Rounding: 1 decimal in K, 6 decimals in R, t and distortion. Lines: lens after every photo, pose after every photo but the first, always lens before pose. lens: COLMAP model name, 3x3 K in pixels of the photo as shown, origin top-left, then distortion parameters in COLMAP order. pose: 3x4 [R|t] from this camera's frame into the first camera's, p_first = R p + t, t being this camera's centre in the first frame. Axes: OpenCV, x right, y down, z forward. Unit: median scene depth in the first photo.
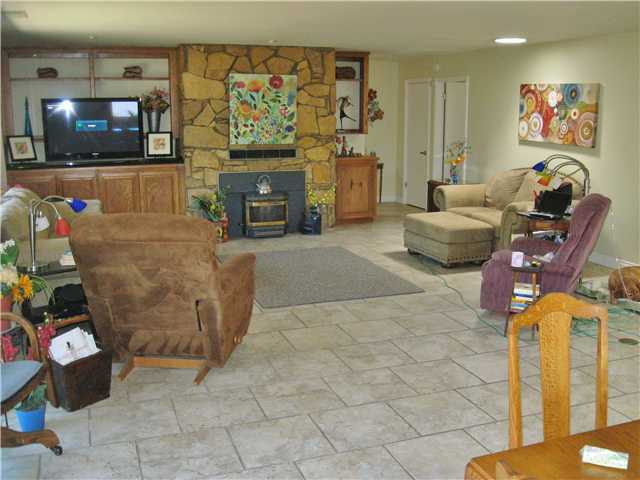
lens RADIAL K [[663.6, 0, 320.4], [0, 663.6, 257.5], [0, 0, 1]] dist [-0.122039, 0.022485]
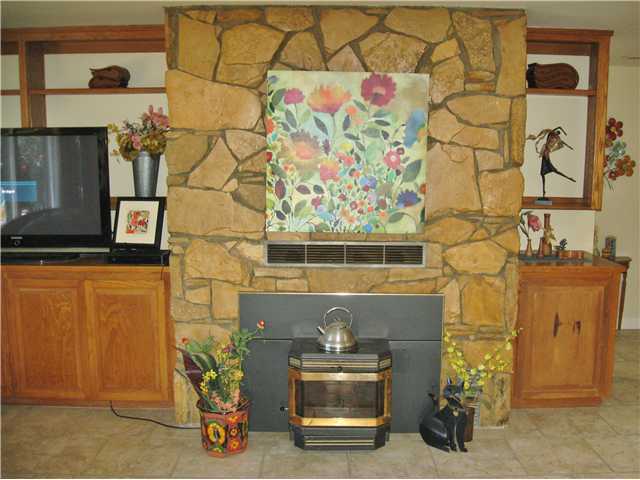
lens RADIAL K [[663.6, 0, 320.4], [0, 663.6, 257.5], [0, 0, 1]] dist [-0.122039, 0.022485]
pose [[0.942500, 0.055902, -0.329499, 0.043609], [-0.077593, 0.995573, -0.053039, -0.132176], [0.325075, 0.075556, 0.942665, 0.590313]]
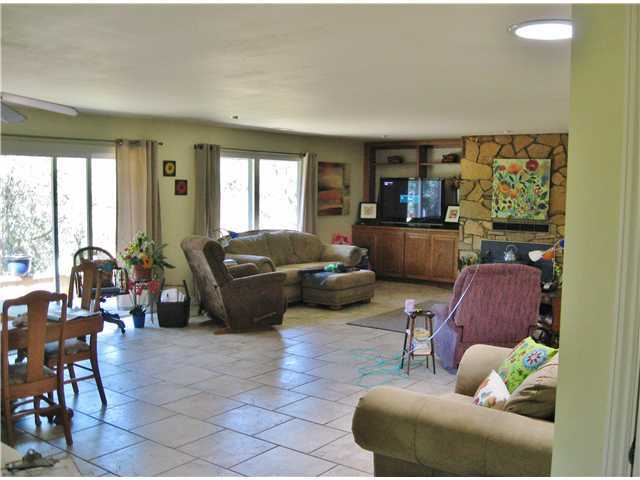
lens RADIAL K [[663.6, 0, 320.4], [0, 663.6, 257.5], [0, 0, 1]] dist [-0.122039, 0.022485]
pose [[0.549212, 0.092105, -0.830592, 0.686538], [-0.194773, 0.980644, -0.020045, -0.014692], [0.812669, 0.172785, 0.556521, 0.093328]]
